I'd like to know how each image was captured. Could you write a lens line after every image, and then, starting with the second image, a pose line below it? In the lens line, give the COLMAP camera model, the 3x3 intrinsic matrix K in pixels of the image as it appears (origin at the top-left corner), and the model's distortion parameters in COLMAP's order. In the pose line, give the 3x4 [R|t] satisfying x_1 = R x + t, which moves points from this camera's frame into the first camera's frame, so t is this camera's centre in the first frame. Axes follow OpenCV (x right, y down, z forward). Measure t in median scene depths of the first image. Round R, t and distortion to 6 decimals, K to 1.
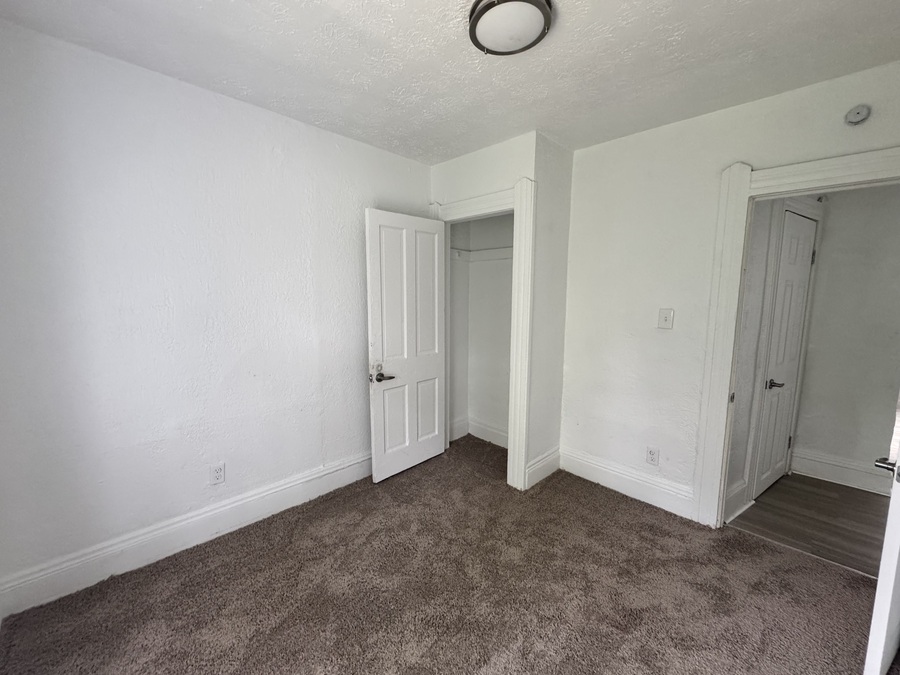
lens RADIAL K [[361.1, 0, 448.3], [0, 361.1, 338.1], [0, 0, 1]] dist [-0.006684, -0.000188]
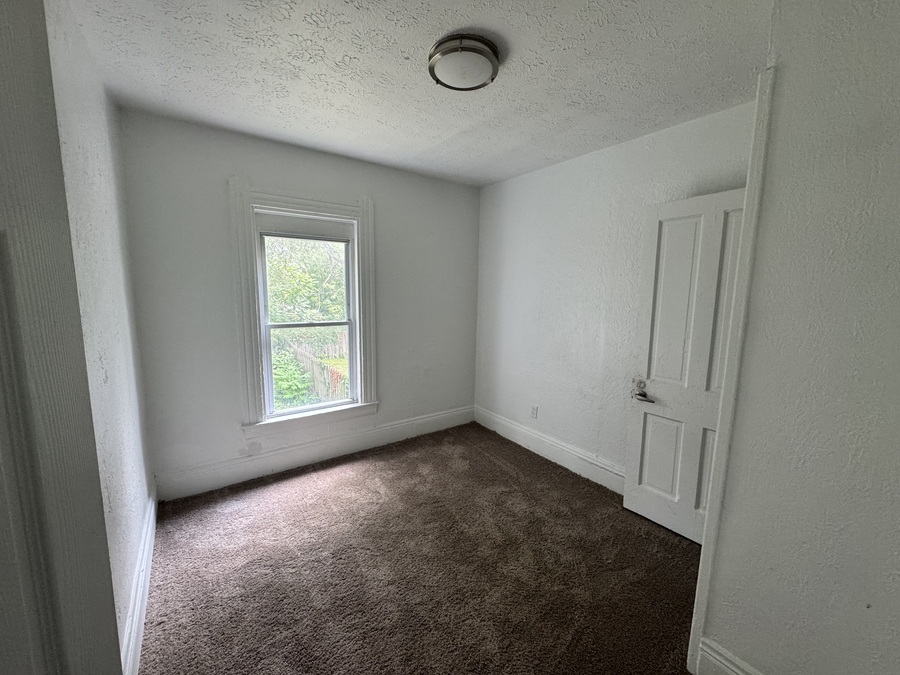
lens RADIAL K [[361.1, 0, 448.3], [0, 361.1, 338.1], [0, 0, 1]] dist [-0.006684, -0.000188]
pose [[-0.168629, 0.131738, -0.976836, 0.753561], [-0.132947, 0.978933, 0.154971, -0.105307], [0.976673, 0.156000, -0.147562, 0.673922]]
